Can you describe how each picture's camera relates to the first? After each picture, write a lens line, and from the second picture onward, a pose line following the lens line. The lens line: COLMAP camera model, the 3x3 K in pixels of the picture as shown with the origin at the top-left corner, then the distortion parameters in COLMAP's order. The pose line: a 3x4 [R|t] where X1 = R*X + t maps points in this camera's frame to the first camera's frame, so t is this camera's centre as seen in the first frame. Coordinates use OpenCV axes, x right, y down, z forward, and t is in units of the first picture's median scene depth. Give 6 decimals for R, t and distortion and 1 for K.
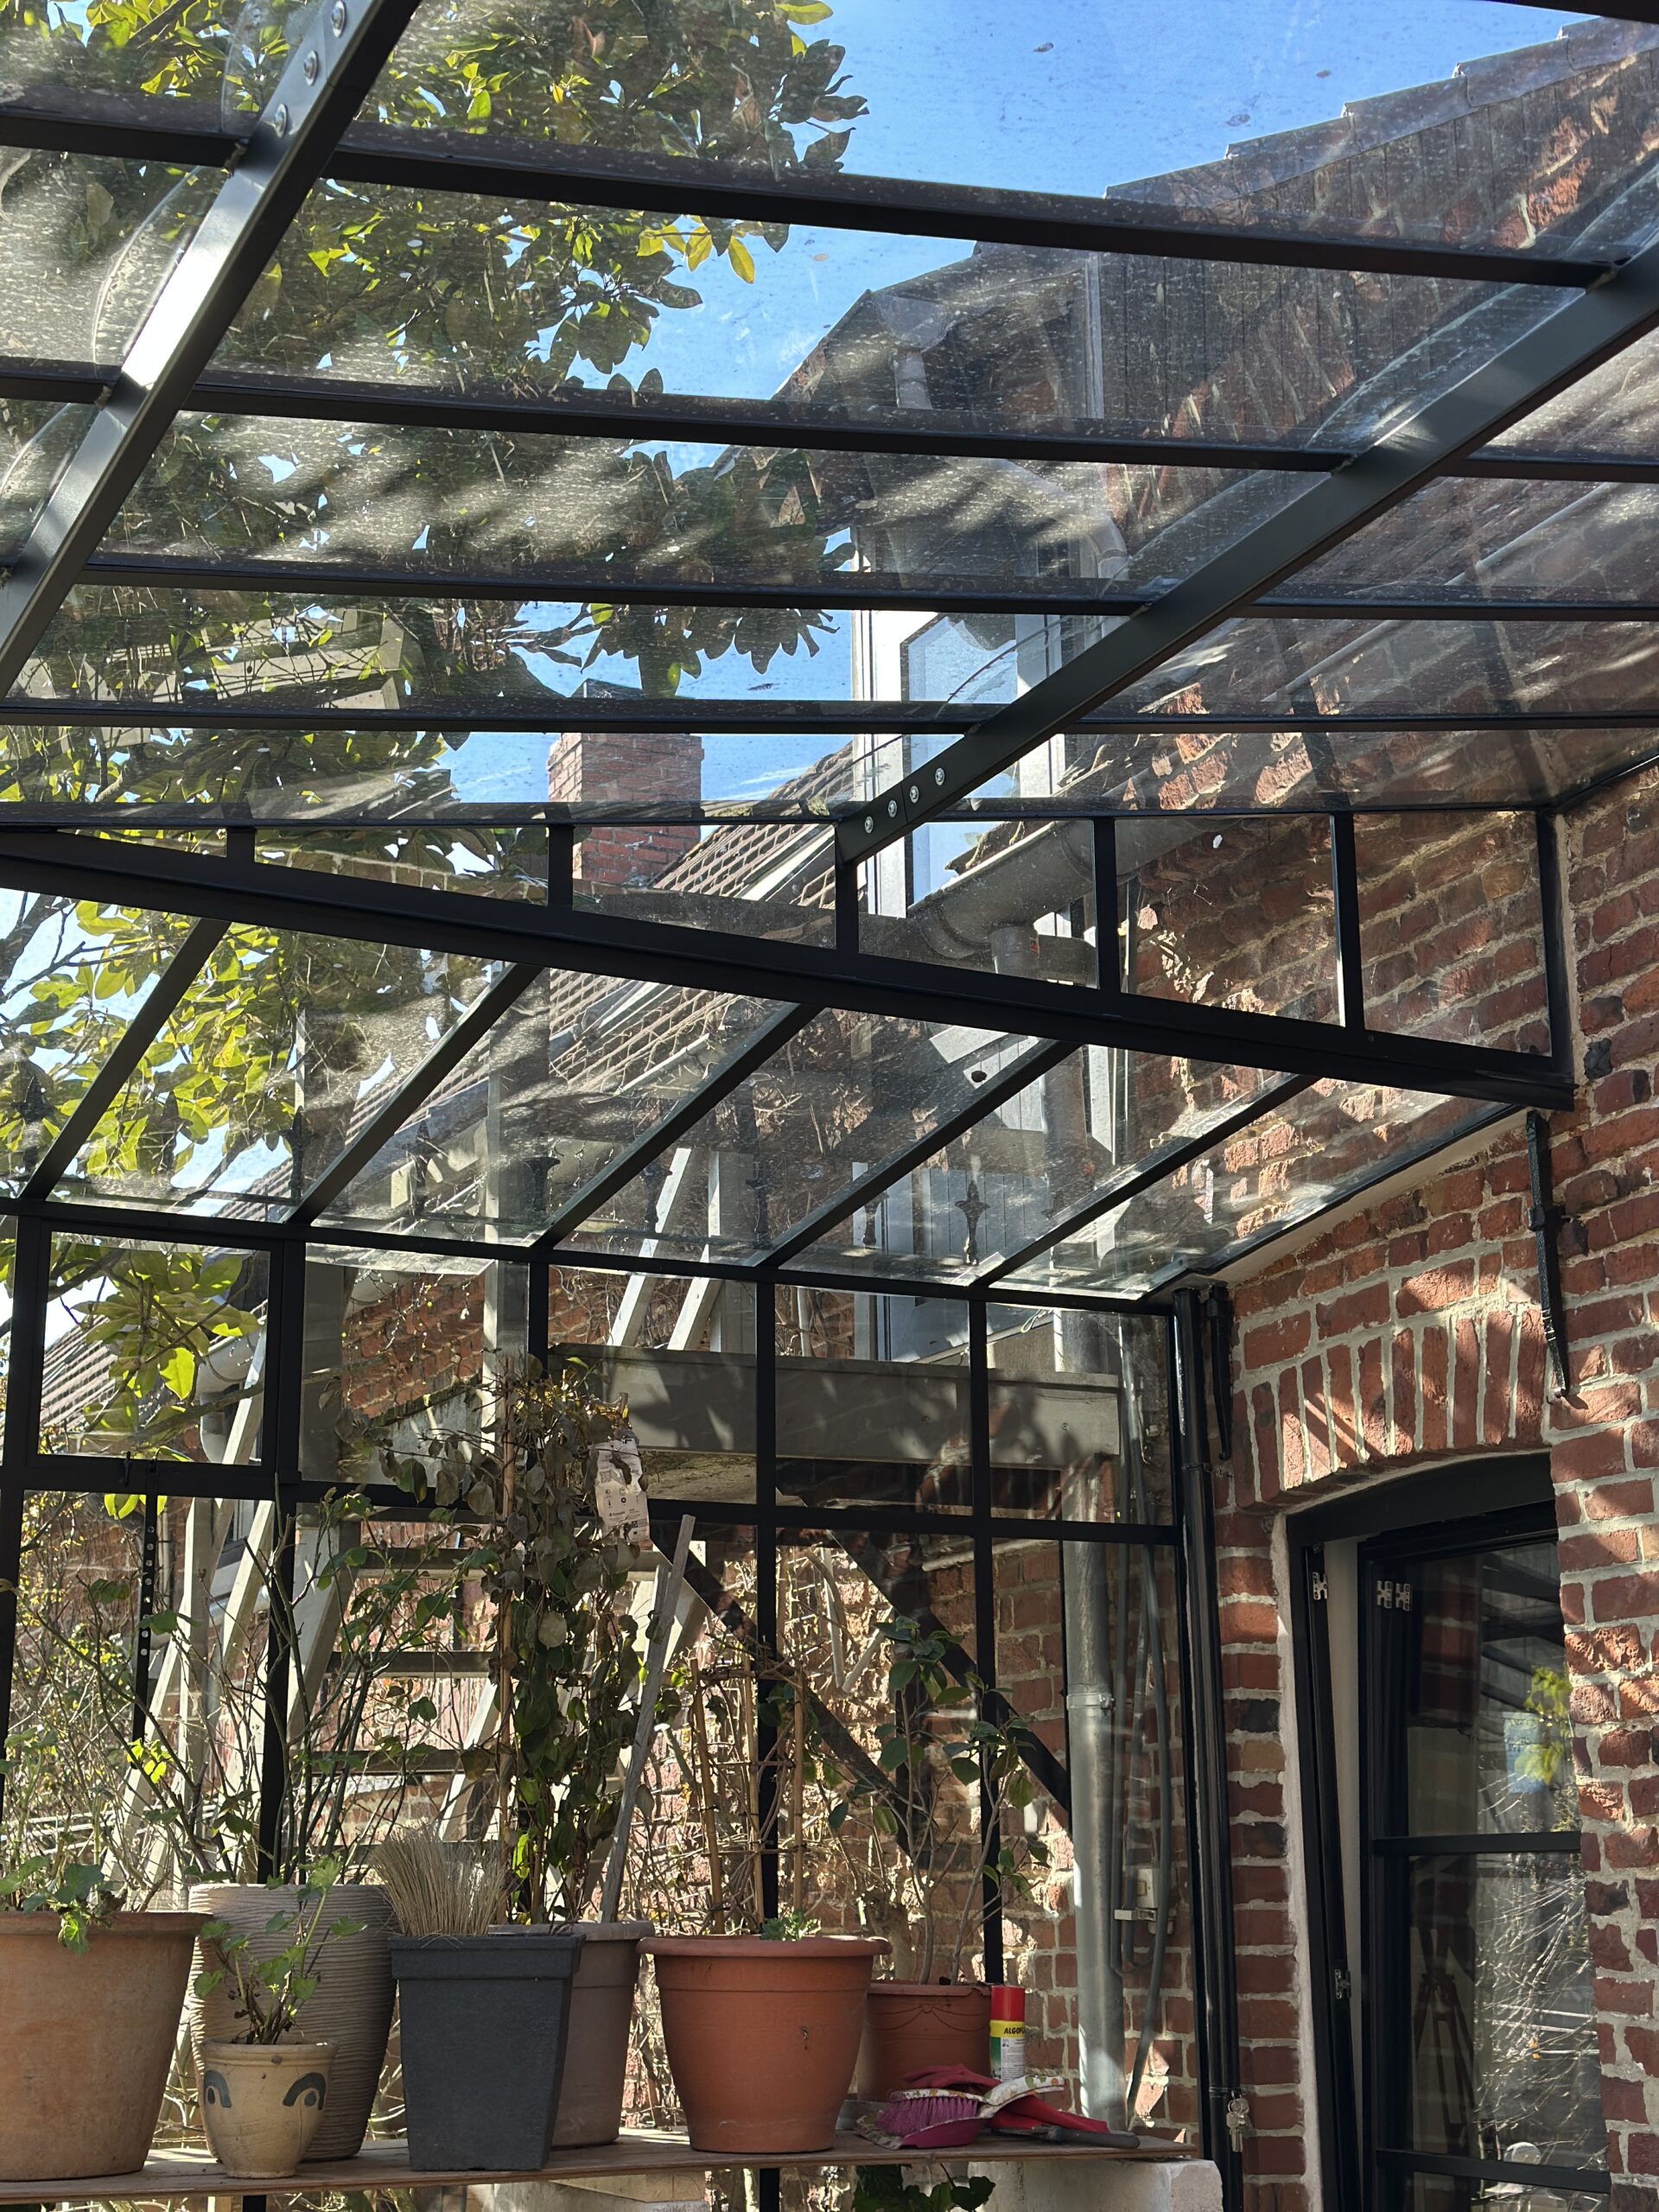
lens RADIAL K [[3009.0, 0, 829.5], [0, 3009.0, 1106.0], [0, 0, 1]] dist [0.040951, 0.047573]
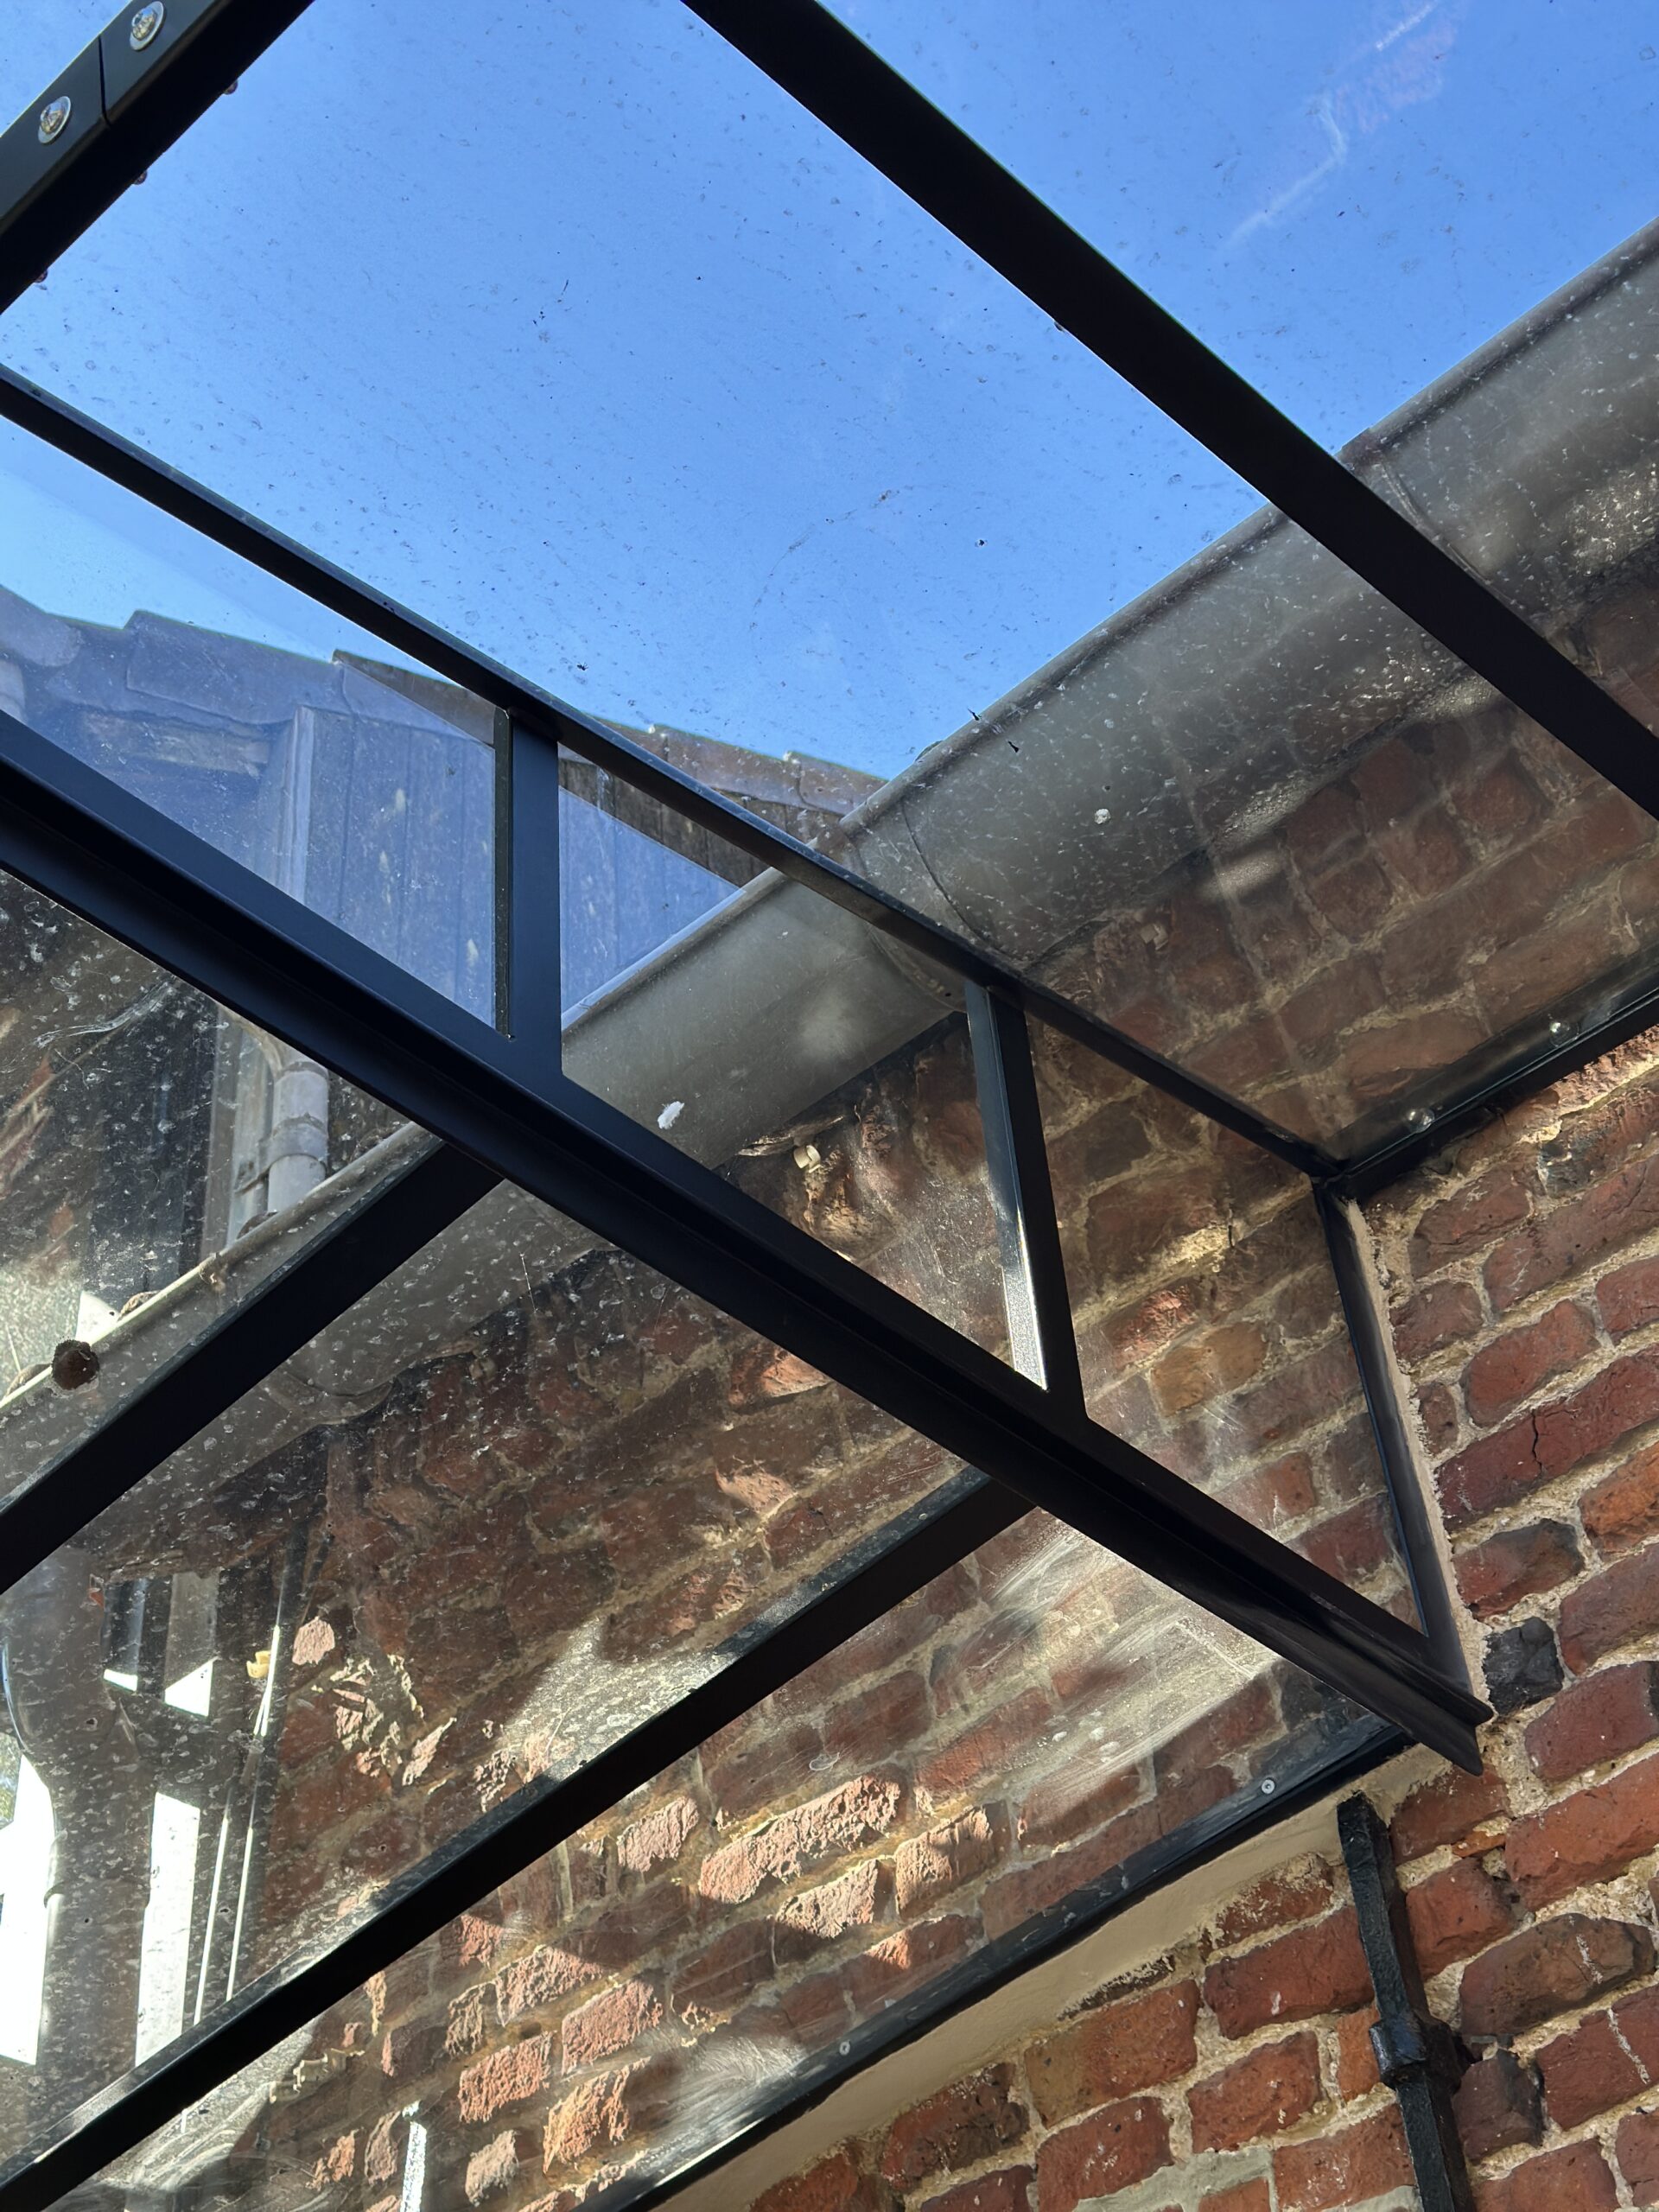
lens RADIAL K [[3009.0, 0, 829.5], [0, 3009.0, 1106.0], [0, 0, 1]] dist [0.040951, 0.047573]
pose [[0.931247, 0.204744, 0.301427, 0.020484], [-0.035267, 0.873975, -0.484690, 0.122594], [-0.362677, 0.440735, 0.821107, 0.641766]]
